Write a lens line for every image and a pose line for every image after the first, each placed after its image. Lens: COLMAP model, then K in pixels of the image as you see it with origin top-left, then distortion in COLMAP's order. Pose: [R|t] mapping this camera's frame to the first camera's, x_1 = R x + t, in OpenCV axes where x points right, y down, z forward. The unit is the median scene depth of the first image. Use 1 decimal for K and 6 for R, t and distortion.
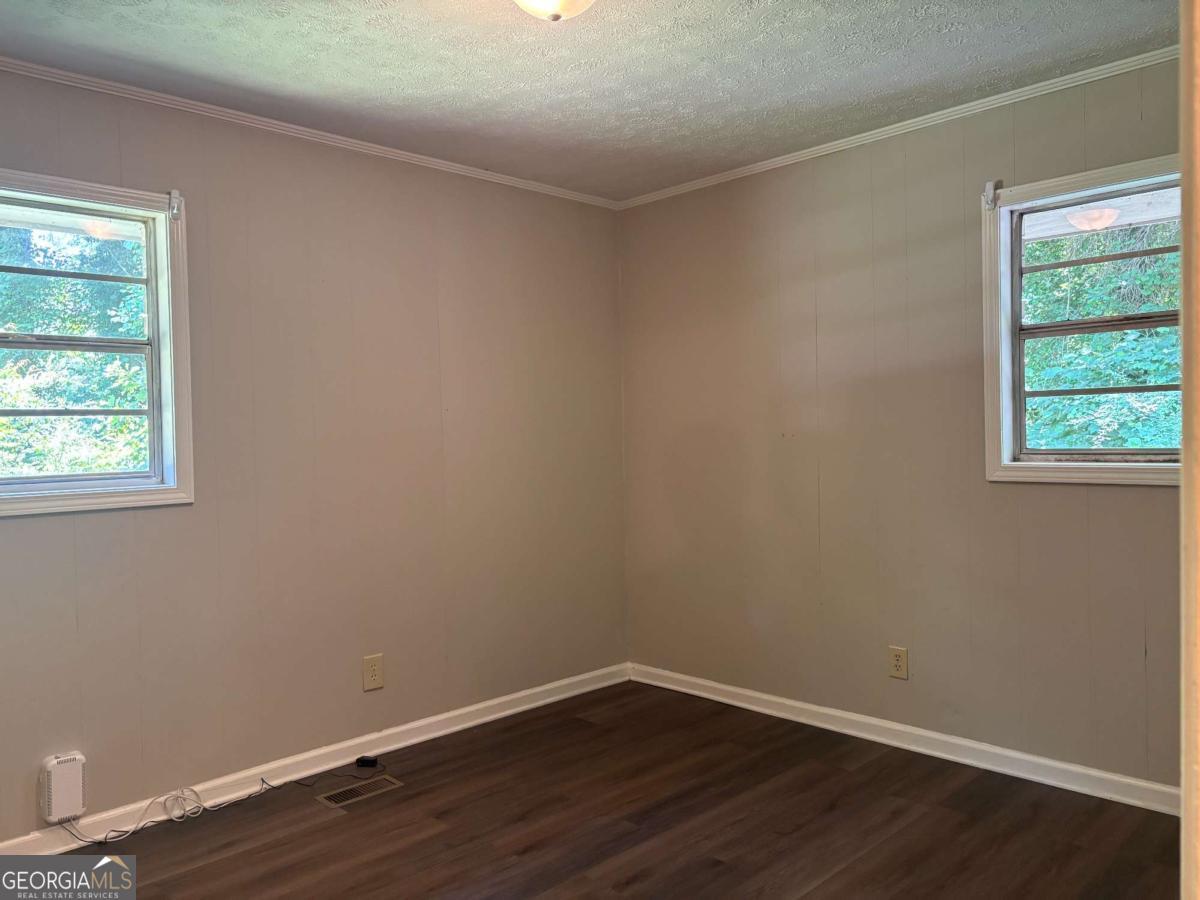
lens RADIAL K [[898.1, 0, 600.0], [0, 898.1, 450.0], [0, 0, 1]] dist [0.055418, -0.060336]
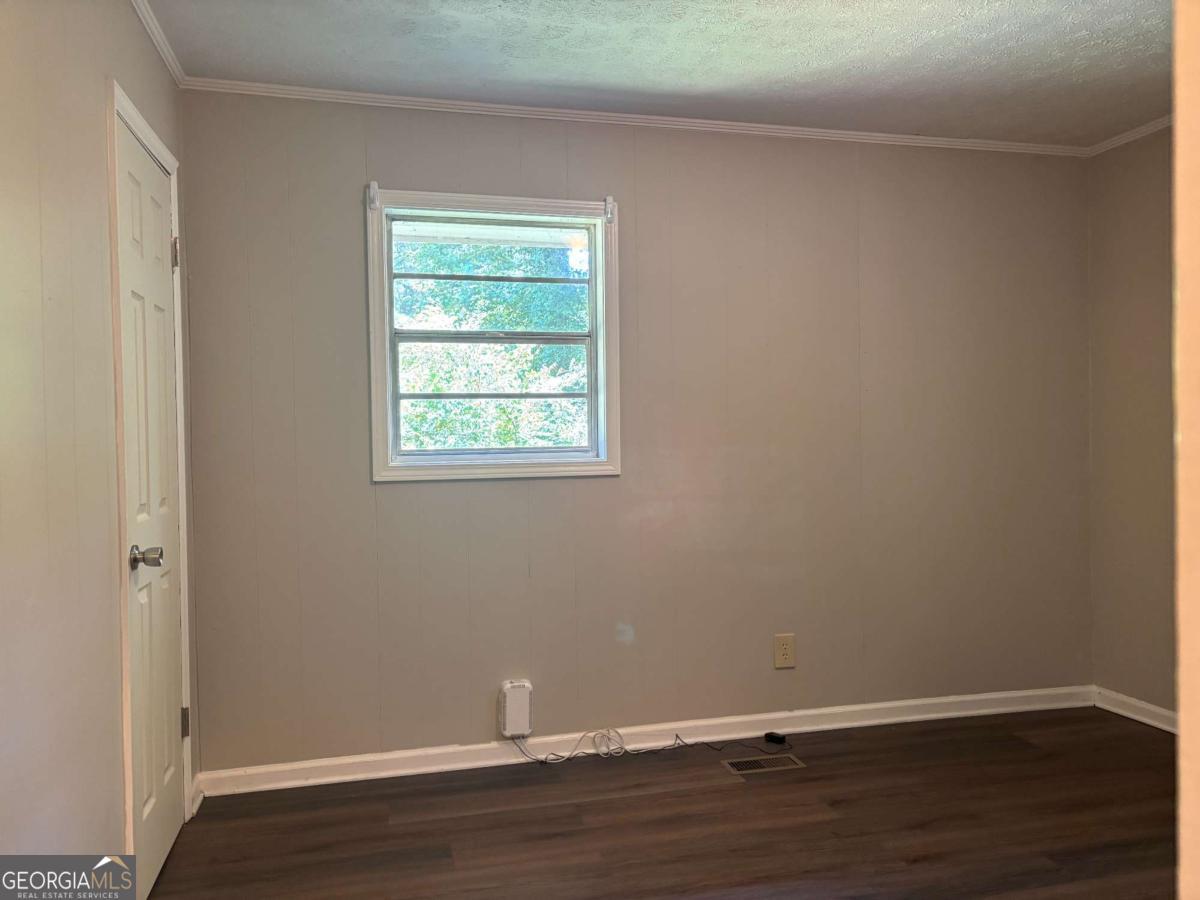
lens RADIAL K [[898.5, 0, 603.5], [0, 898.5, 444.3], [0, 0, 1]] dist [0.052987, -0.061983]
pose [[0.862703, 0.013076, -0.505541, 0.094514], [-0.014111, 0.999899, 0.001782, 0.018877], [0.505514, 0.005596, 0.862801, 0.032271]]
